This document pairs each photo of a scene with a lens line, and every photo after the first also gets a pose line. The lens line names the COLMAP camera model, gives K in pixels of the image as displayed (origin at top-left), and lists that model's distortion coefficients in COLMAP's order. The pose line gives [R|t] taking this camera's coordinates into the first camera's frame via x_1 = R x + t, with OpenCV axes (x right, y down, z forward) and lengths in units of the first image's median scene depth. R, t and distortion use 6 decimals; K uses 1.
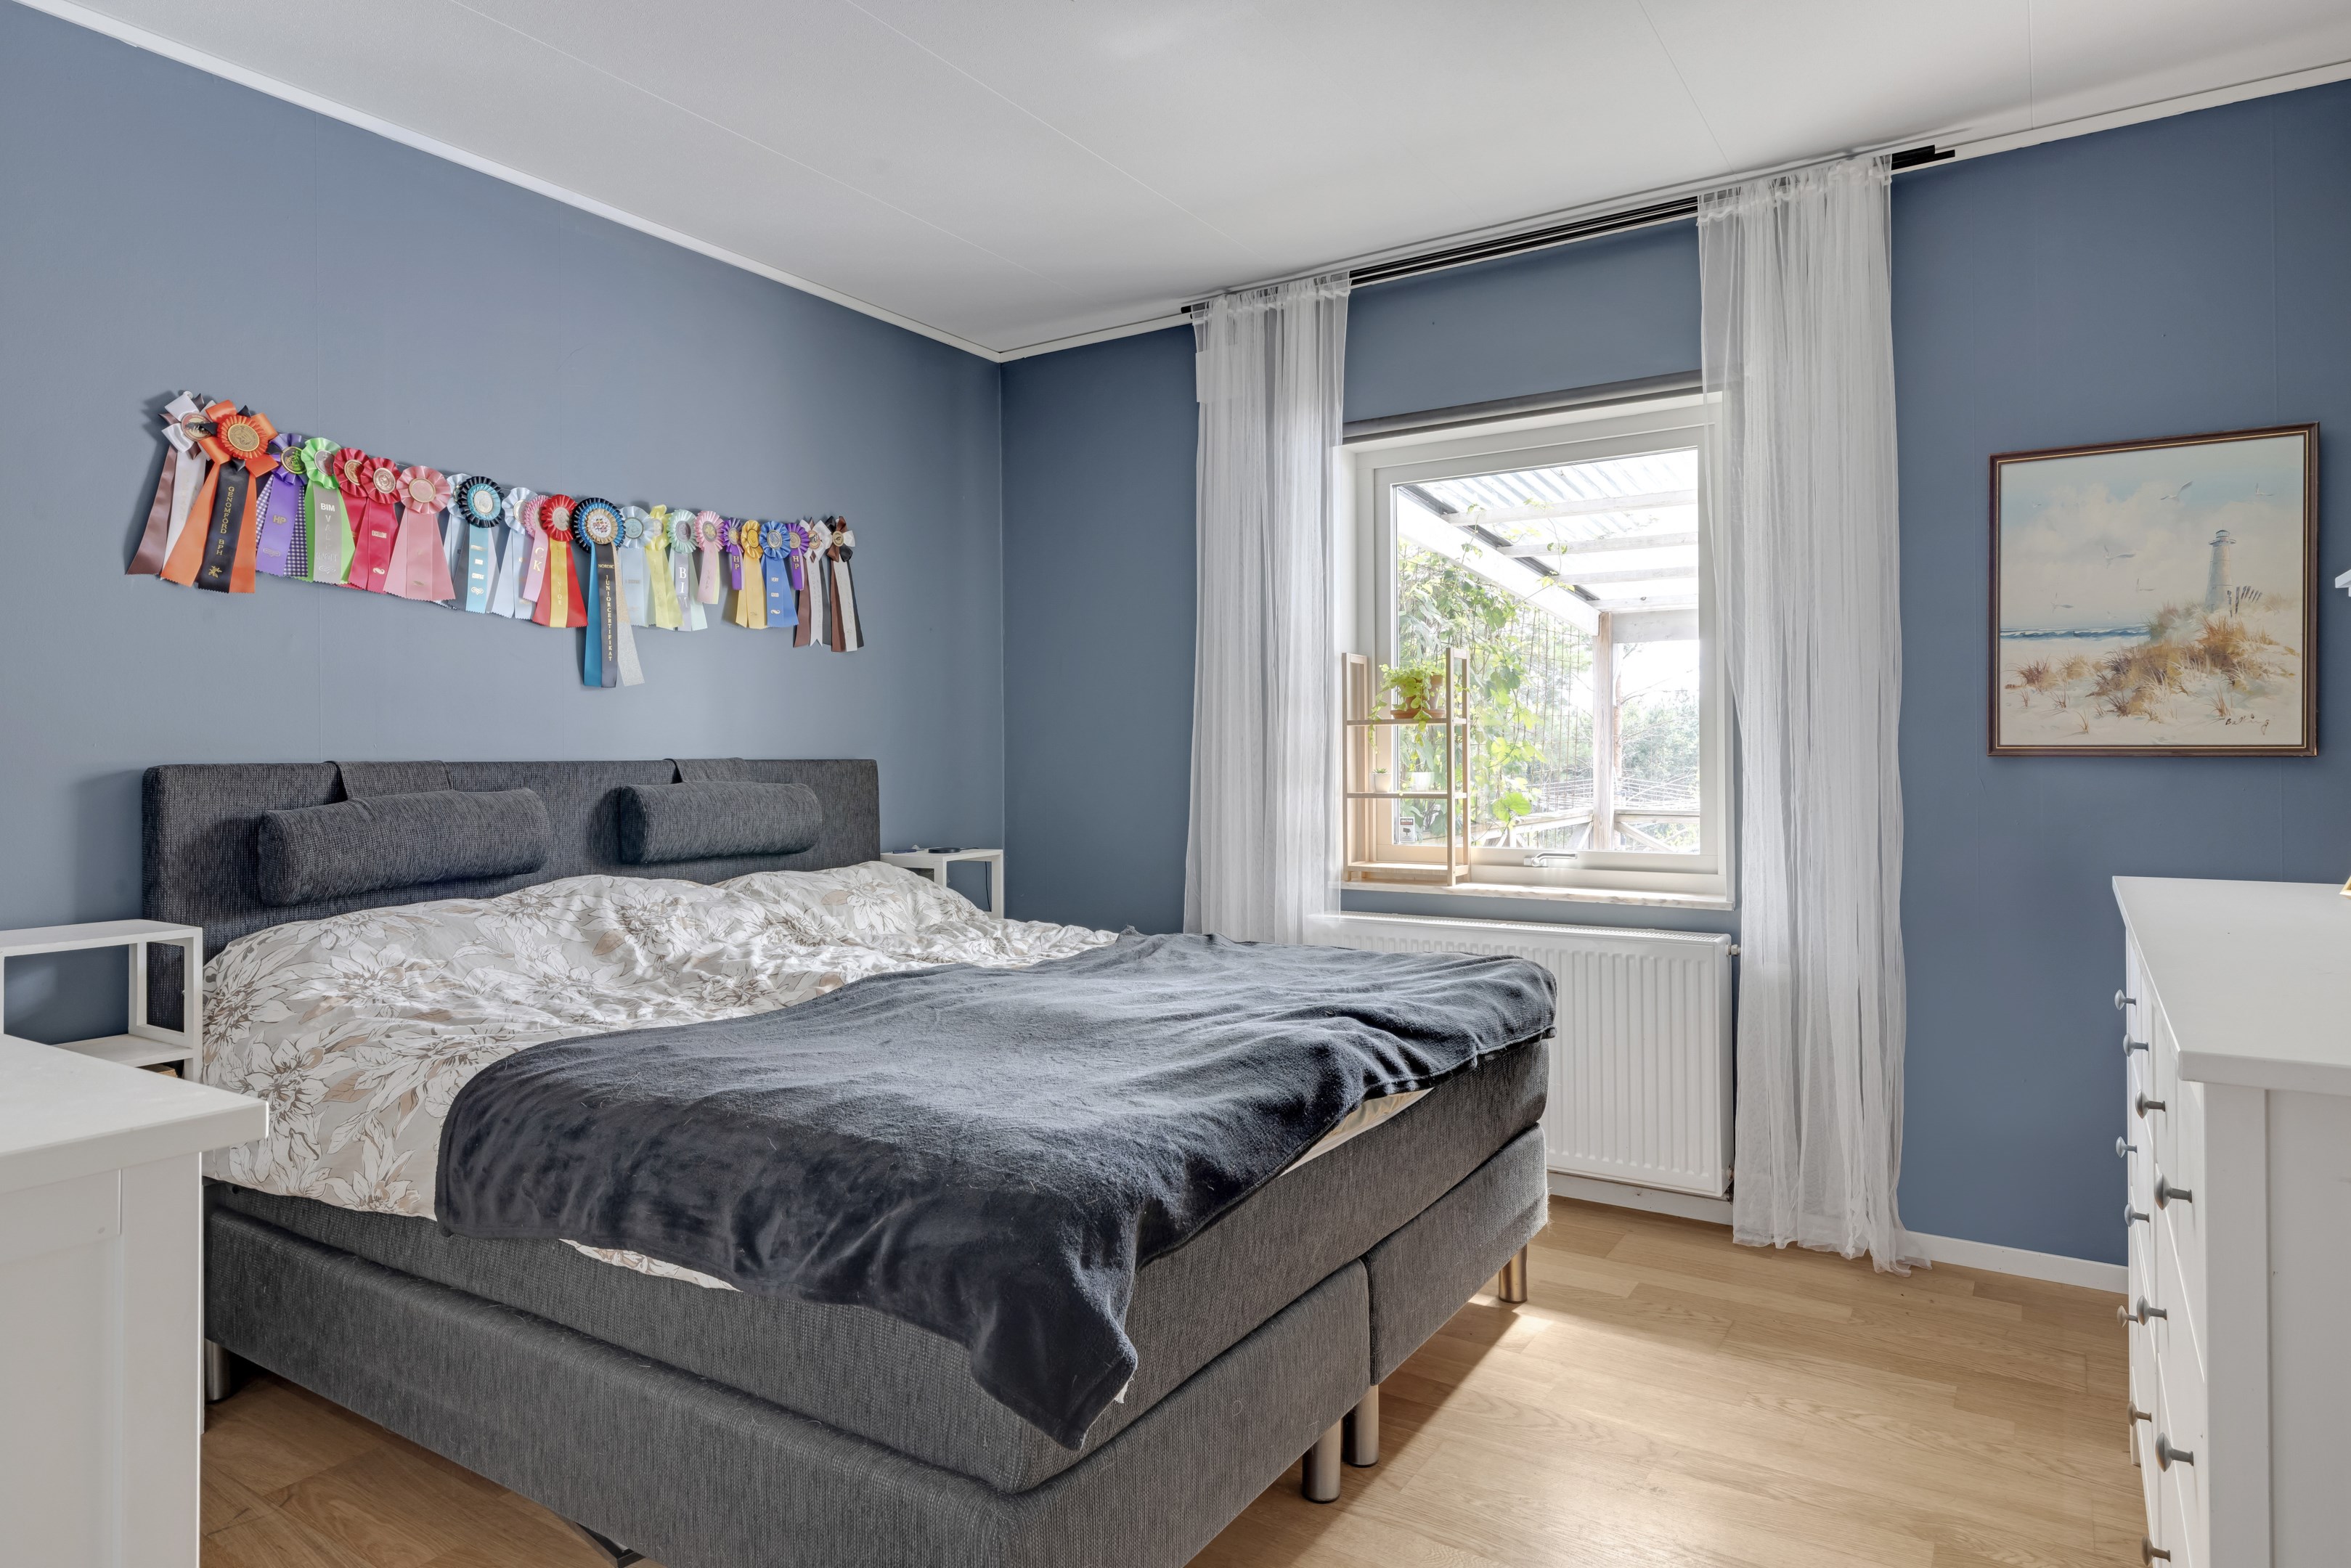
lens RADIAL K [[1376.9, 0, 1185.3], [0, 1376.9, 749.5], [0, 0, 1]] dist [0.002976, 0.001896]
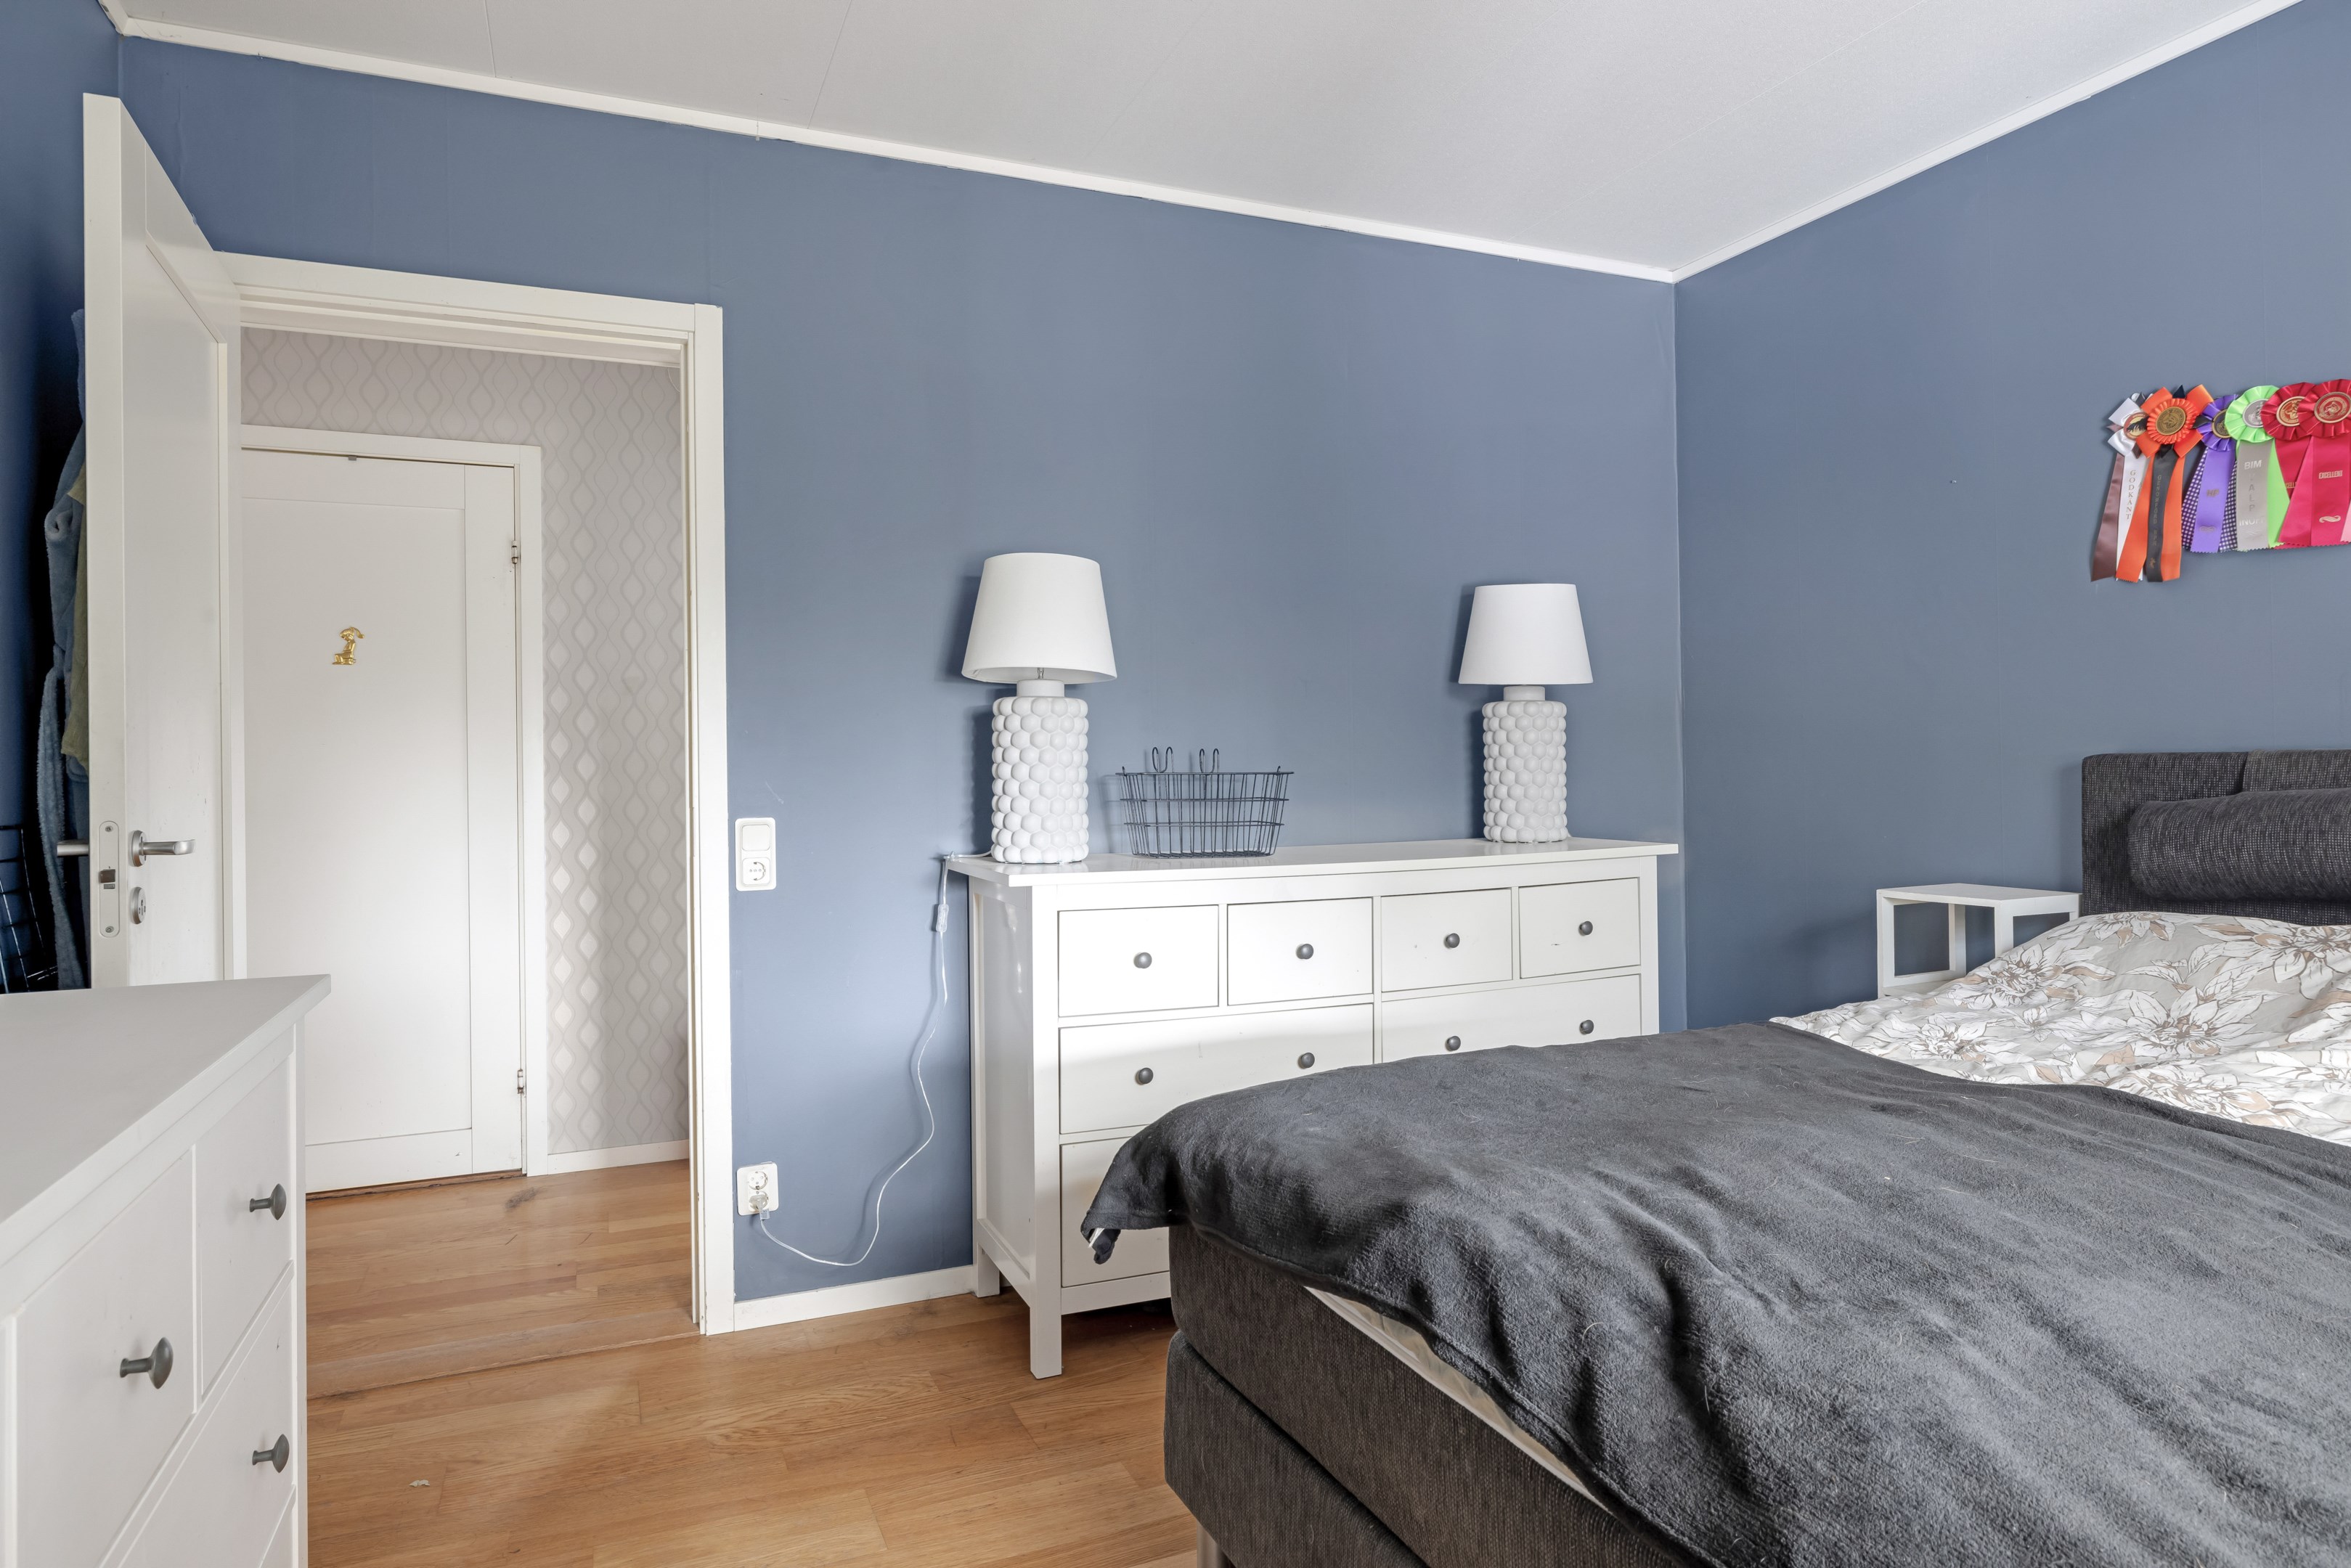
lens RADIAL K [[1376.9, 0, 1185.3], [0, 1376.9, 749.5], [0, 0, 1]] dist [0.002976, 0.001896]
pose [[-0.563994, 0.005084, -0.825763, 0.536612], [0.019282, 0.999789, -0.007014, 0.001410], [0.825554, -0.019878, -0.563973, 0.989583]]
